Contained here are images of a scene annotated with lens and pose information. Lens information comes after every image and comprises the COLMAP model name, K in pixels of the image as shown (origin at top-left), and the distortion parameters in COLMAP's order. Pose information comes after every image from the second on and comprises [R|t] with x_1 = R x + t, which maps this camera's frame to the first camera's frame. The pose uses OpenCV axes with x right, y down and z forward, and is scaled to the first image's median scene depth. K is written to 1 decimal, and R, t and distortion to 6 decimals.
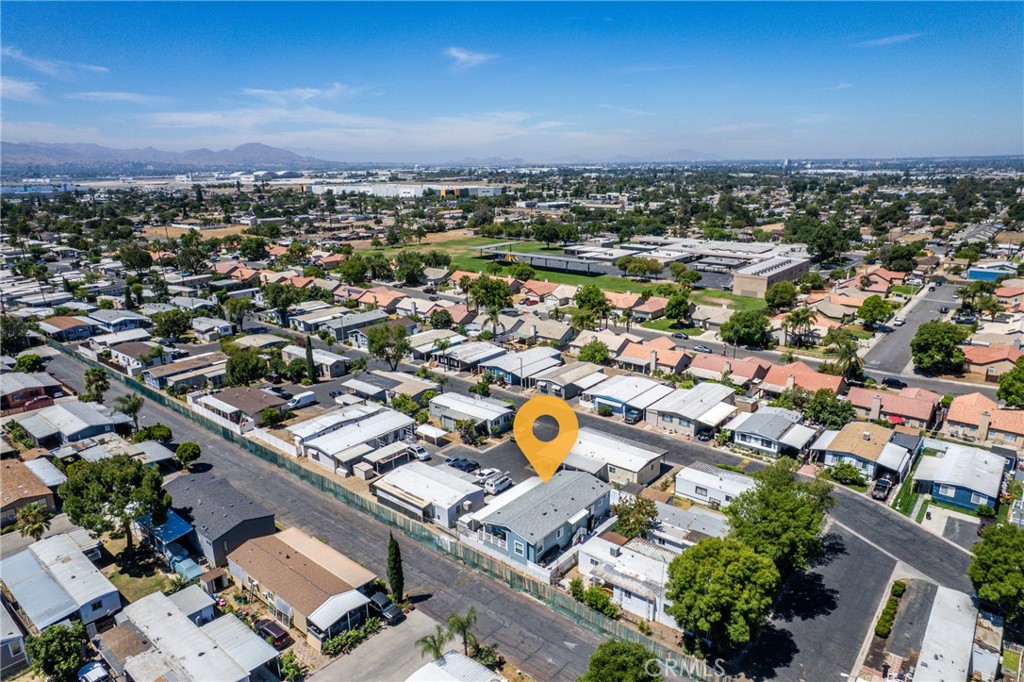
lens RADIAL K [[645.0, 0, 512.0], [0, 645.0, 341.0], [0, 0, 1]] dist [-0.000517, 0.001045]
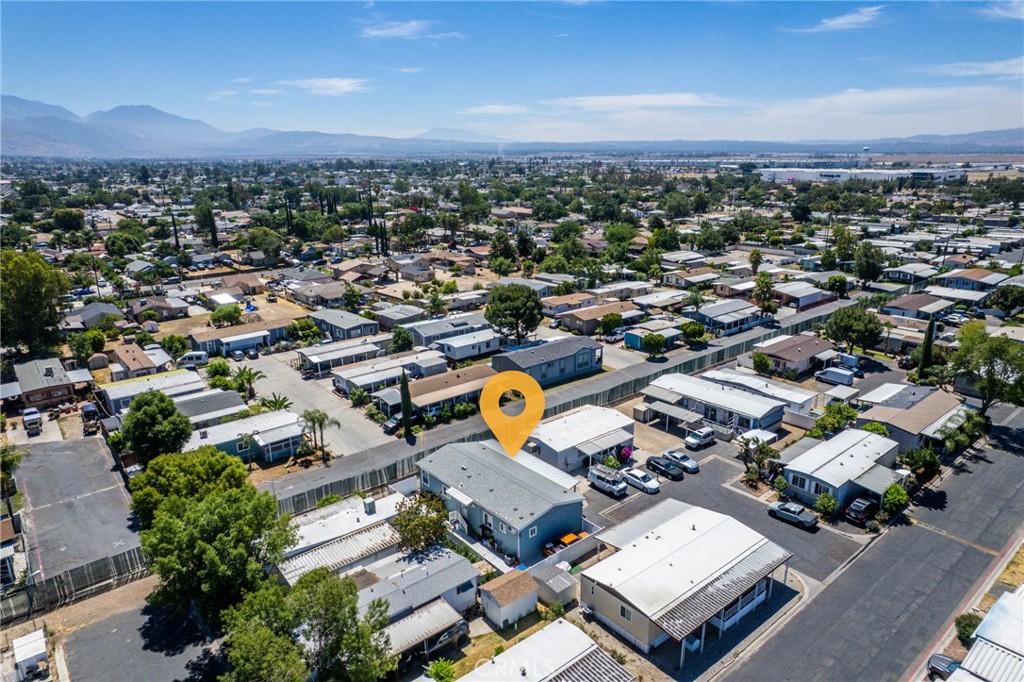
lens RADIAL K [[645.0, 0, 512.0], [0, 645.0, 341.0], [0, 0, 1]] dist [-0.000517, 0.001045]
pose [[-0.176938, 0.279306, -0.943759, 0.599121], [-0.248142, 0.915253, 0.317392, -0.124904], [0.952428, 0.290345, -0.092636, 0.836836]]
